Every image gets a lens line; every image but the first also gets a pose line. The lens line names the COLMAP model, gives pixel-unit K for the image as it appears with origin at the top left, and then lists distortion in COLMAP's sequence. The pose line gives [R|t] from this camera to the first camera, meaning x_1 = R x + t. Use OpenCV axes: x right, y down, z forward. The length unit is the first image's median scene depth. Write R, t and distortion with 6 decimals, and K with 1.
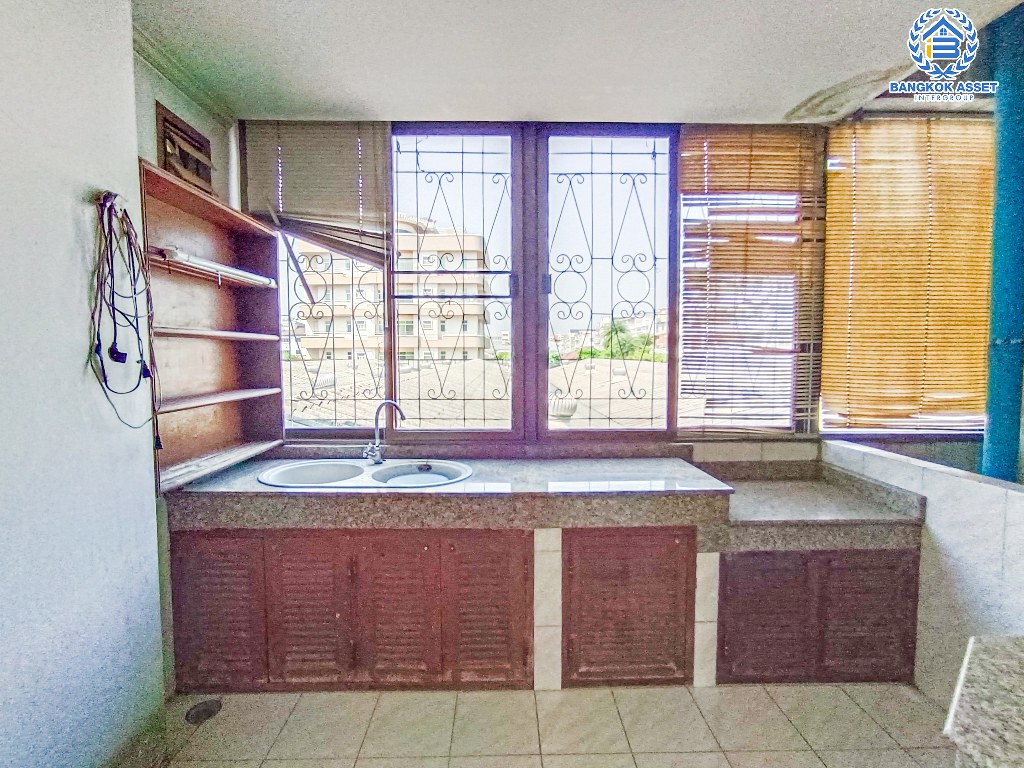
lens RADIAL K [[480.0, 0, 512.0], [0, 480.0, 383.0], [0, 0, 1]] dist [-0.002947, 0.000139]
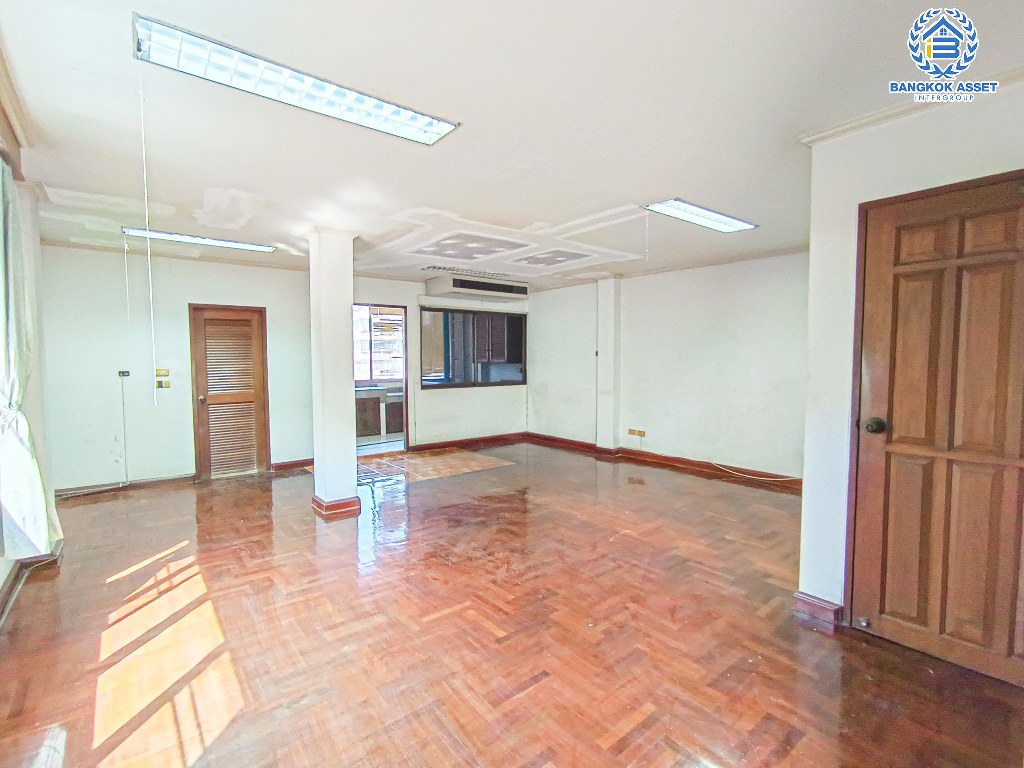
lens RADIAL K [[480.0, 0, 510.5], [0, 480.0, 385.9], [0, 0, 1]] dist [-0.002947, 0.000139]
pose [[0.780913, -0.033739, 0.623728, -1.149843], [0.034684, 0.999342, 0.010632, 0.149619], [-0.623676, 0.013331, 0.781569, -2.575673]]
